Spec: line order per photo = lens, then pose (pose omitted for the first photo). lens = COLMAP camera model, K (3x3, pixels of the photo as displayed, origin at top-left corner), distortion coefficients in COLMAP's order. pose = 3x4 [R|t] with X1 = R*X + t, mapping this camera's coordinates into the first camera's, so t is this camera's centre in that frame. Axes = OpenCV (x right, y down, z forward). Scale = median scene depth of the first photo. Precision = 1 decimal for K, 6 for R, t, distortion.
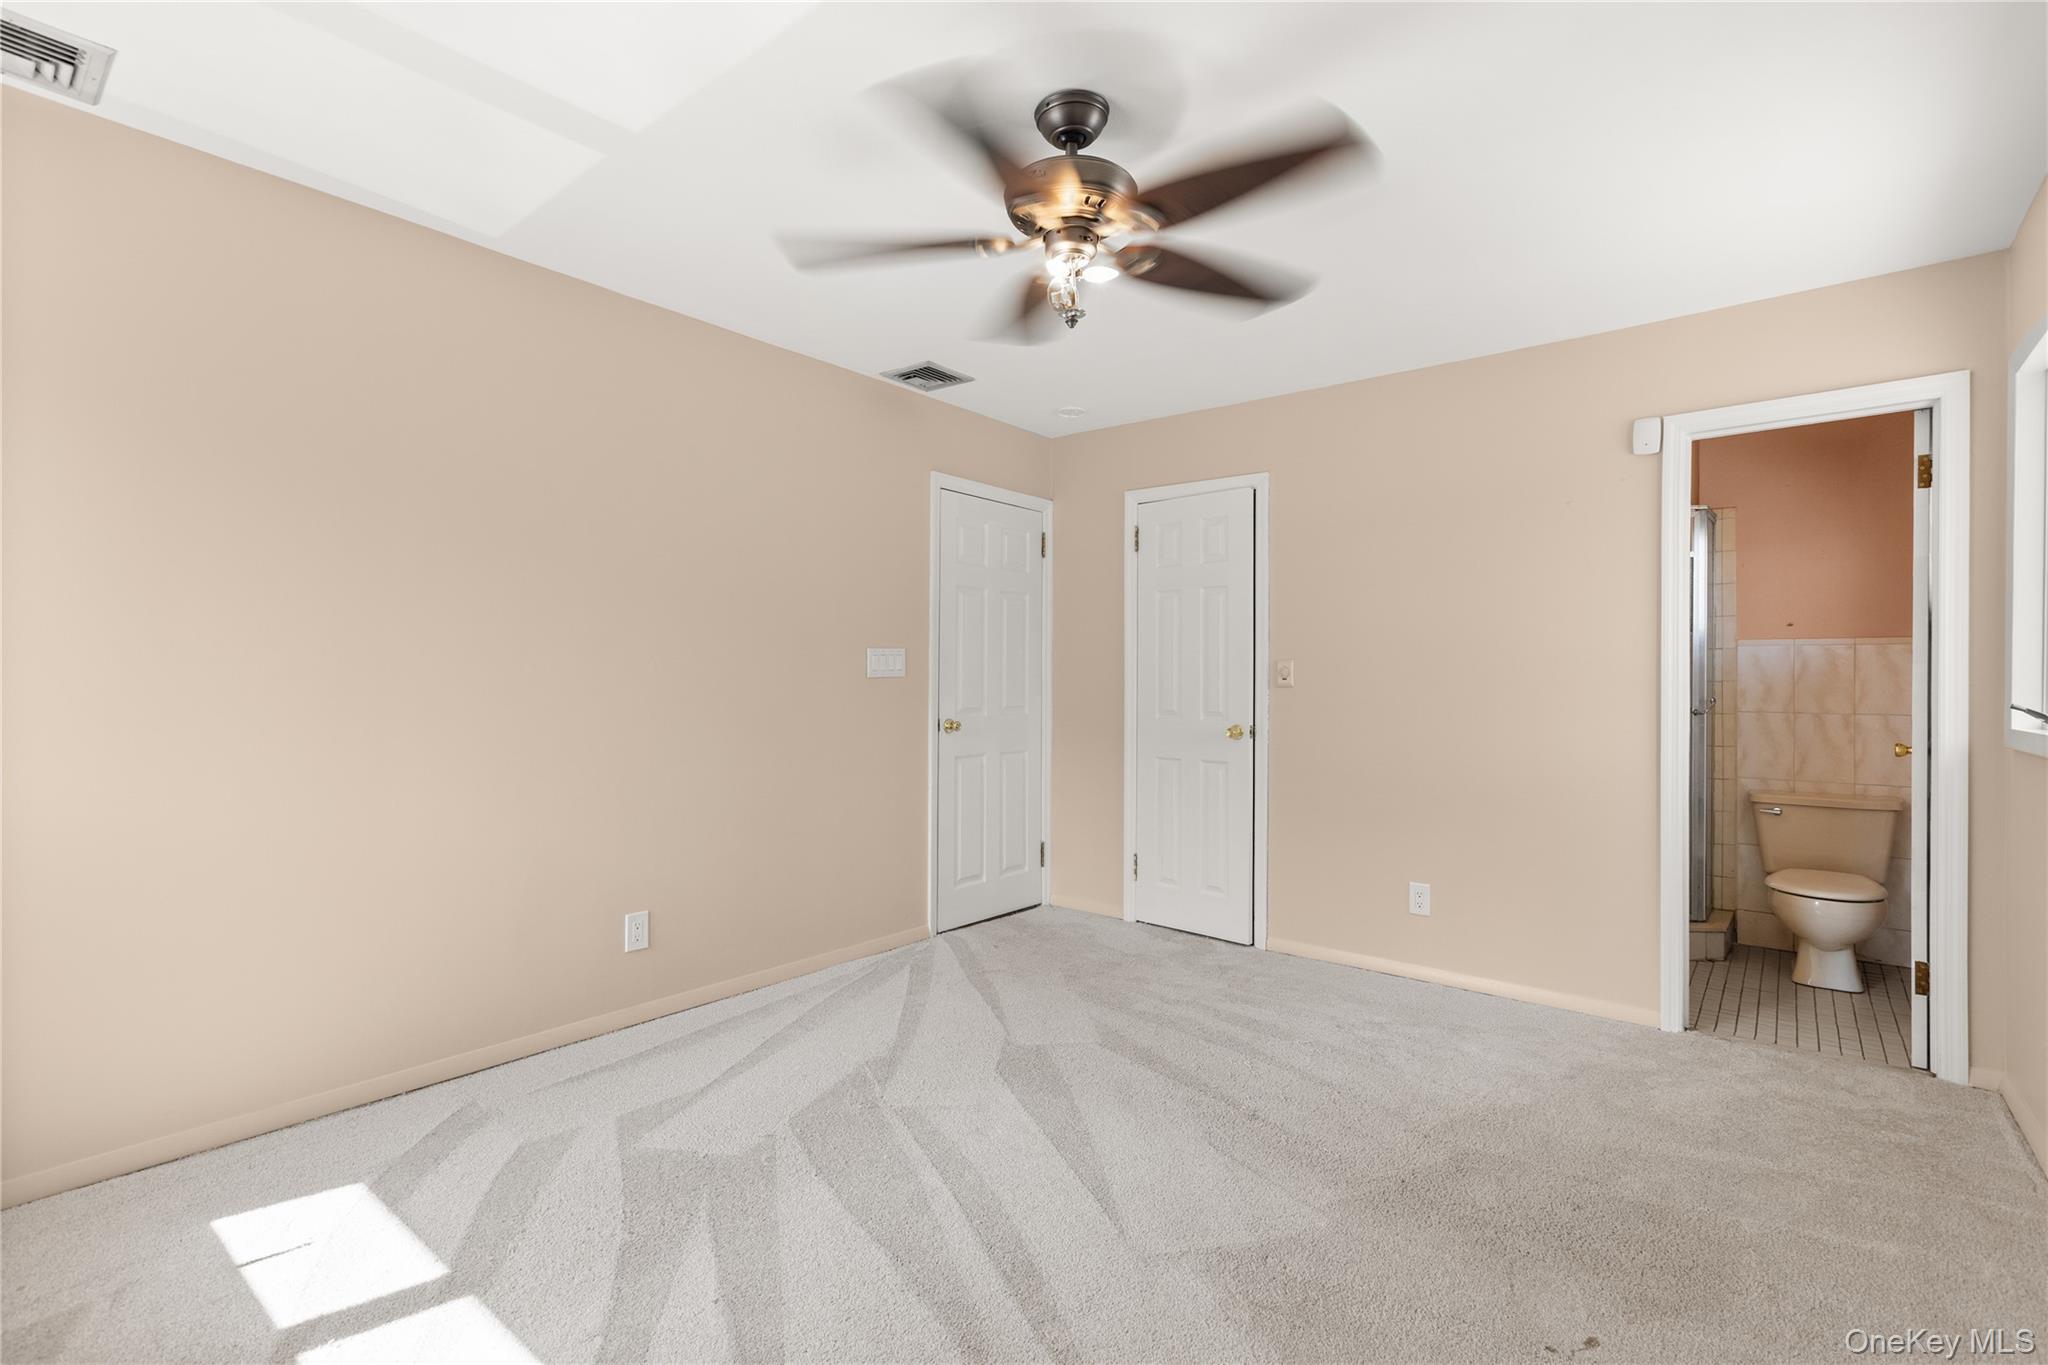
lens RADIAL K [[942.9, 0, 1024.0], [0, 942.9, 682.5], [0, 0, 1]] dist [0.002575, -0.000523]
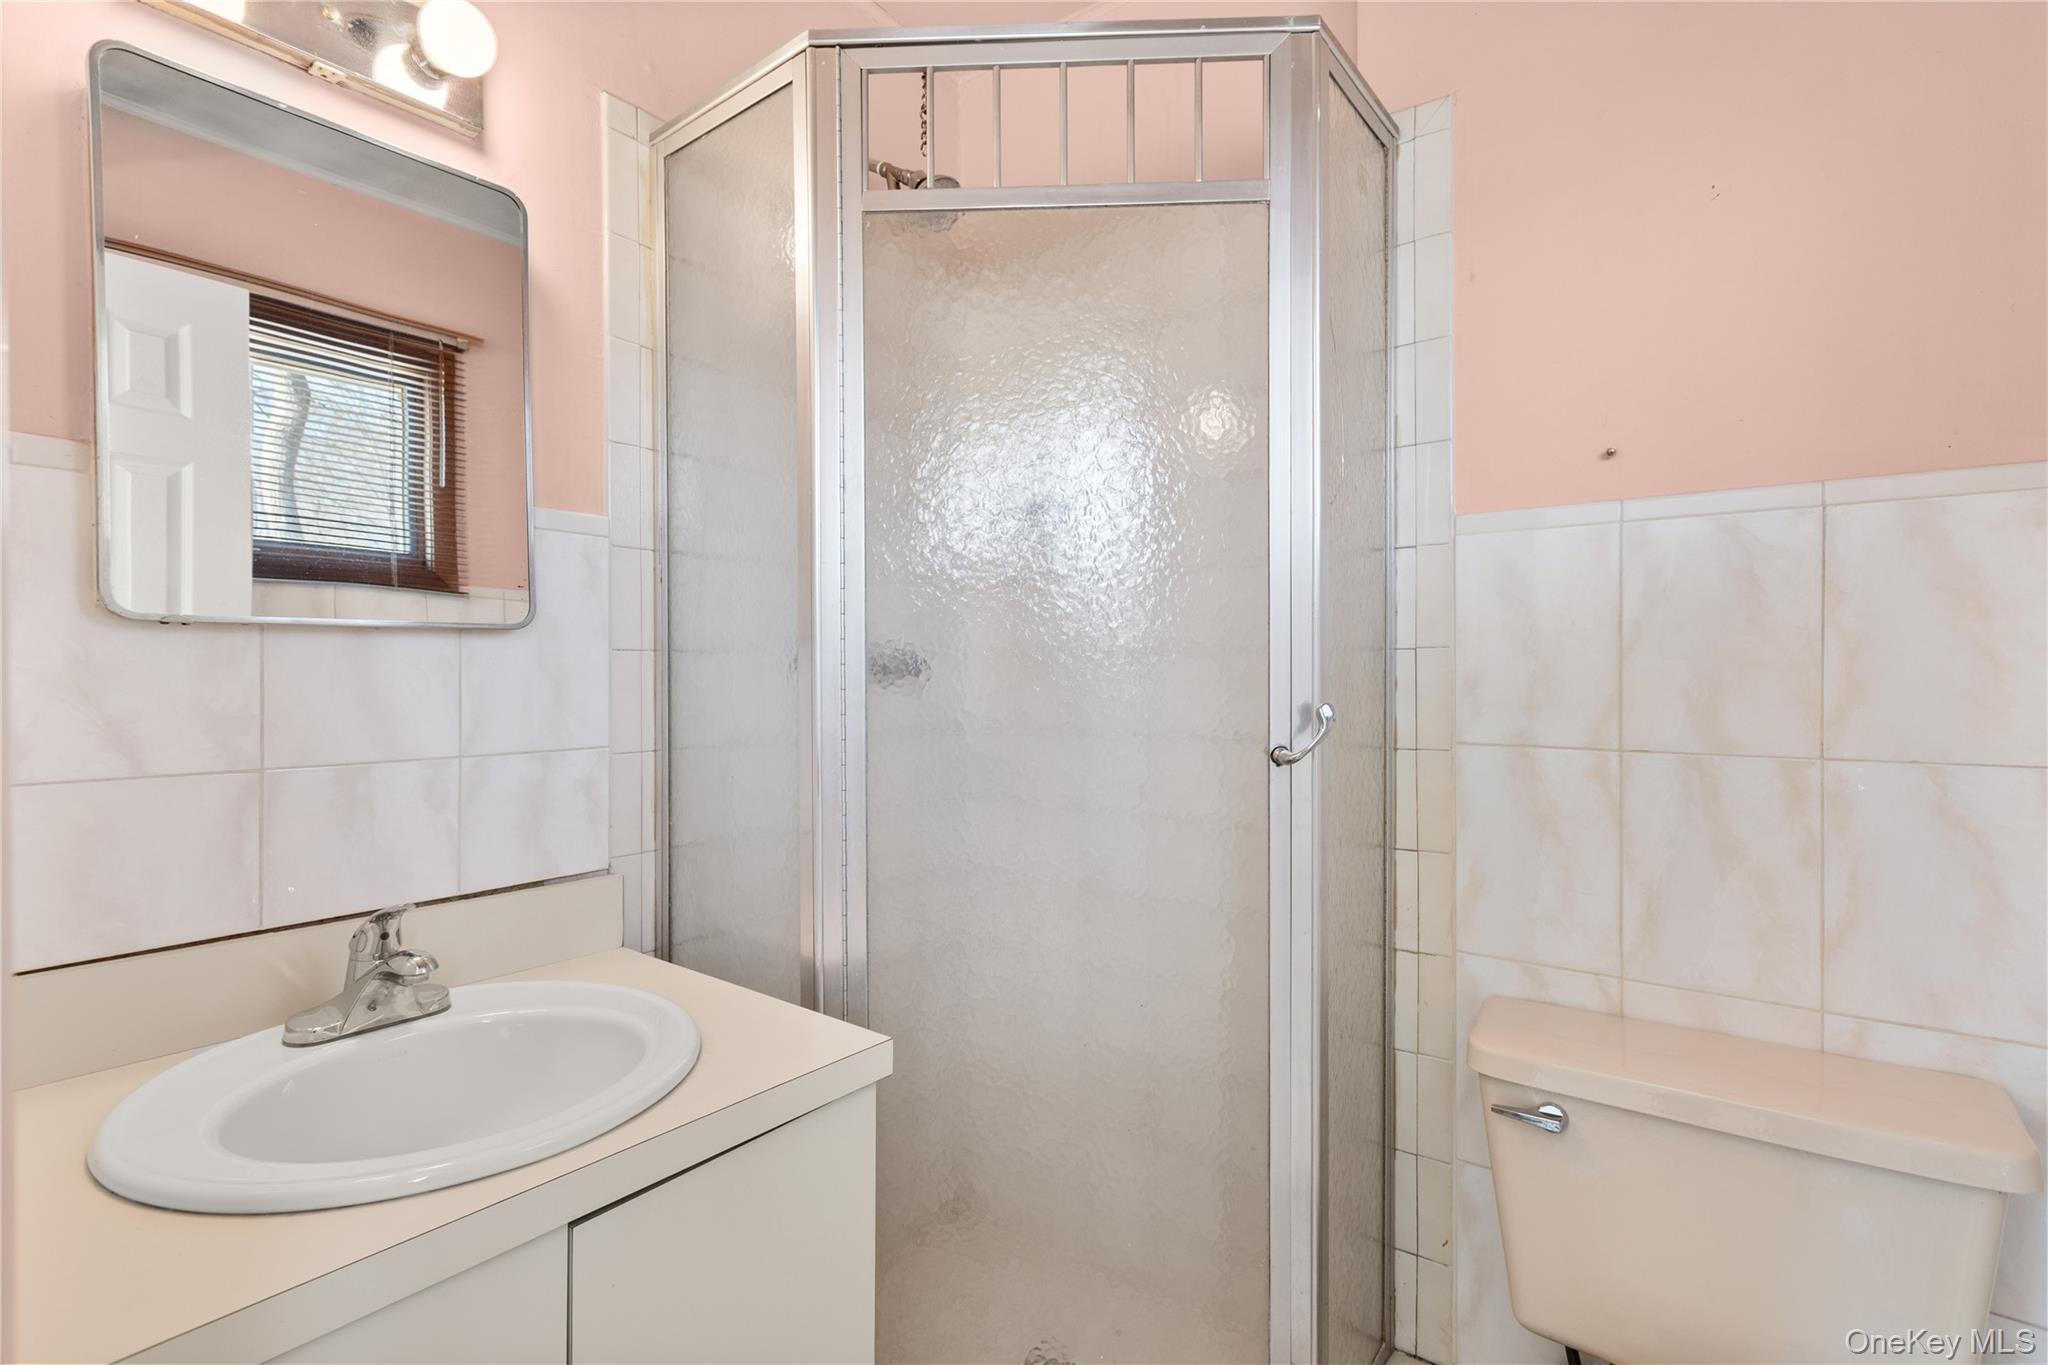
lens RADIAL K [[942.9, 0, 1024.0], [0, 942.9, 682.5], [0, 0, 1]] dist [0.002575, -0.000523]
pose [[0.999840, -0.002998, 0.017632, 0.625625], [0.002884, 0.999975, 0.006514, 0.008509], [-0.017651, -0.006462, 0.999823, 0.710578]]
